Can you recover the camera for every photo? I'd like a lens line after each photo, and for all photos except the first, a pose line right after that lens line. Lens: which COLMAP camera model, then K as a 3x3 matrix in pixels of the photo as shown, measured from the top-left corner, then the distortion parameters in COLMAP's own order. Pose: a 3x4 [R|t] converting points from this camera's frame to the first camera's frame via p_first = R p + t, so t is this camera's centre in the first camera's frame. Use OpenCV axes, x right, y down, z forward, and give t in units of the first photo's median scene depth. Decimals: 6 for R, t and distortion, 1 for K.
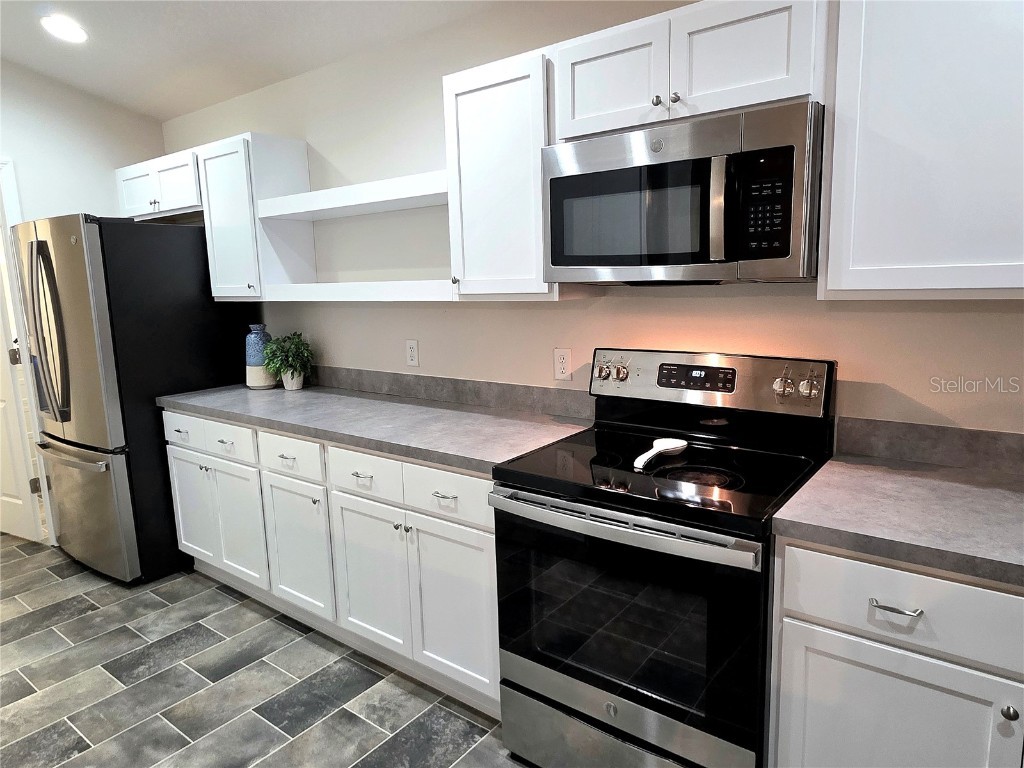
lens RADIAL K [[669.0, 0, 512.0], [0, 669.0, 384.0], [0, 0, 1]] dist [-0.001417, -0.001304]
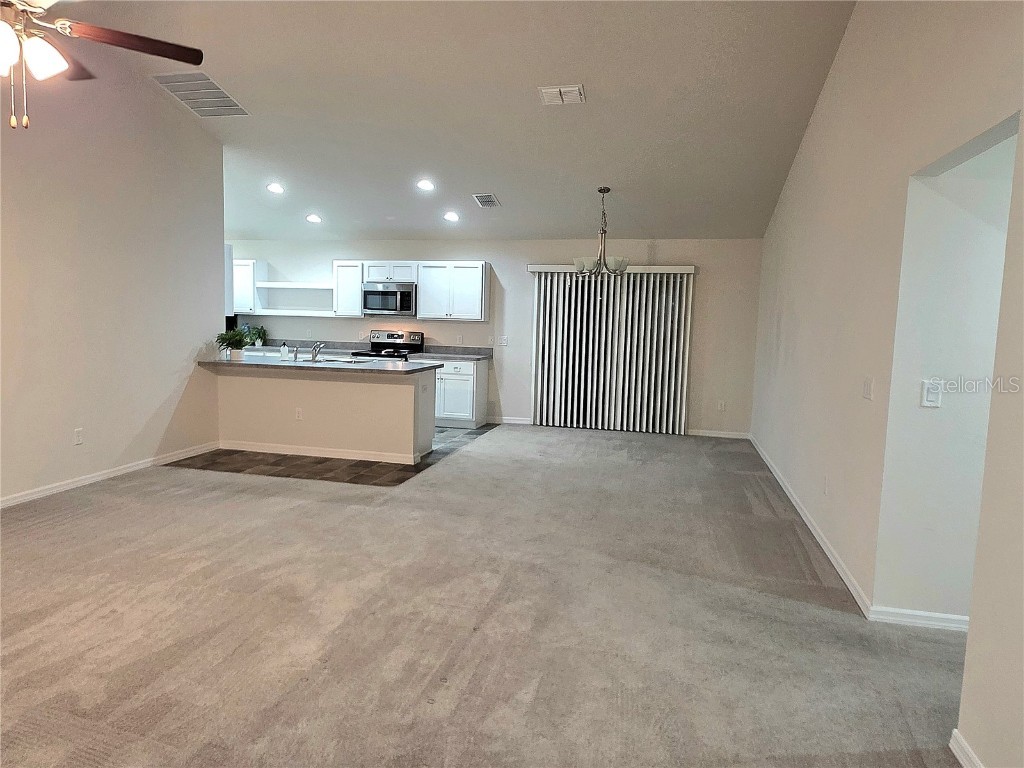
lens RADIAL K [[669.0, 0, 512.0], [0, 669.0, 384.0], [0, 0, 1]] dist [-0.001417, -0.001304]
pose [[0.917332, 0.013247, 0.397904, -0.754163], [0.009839, 0.998387, -0.055922, 0.545394], [-0.398003, 0.055214, 0.915721, -3.252763]]
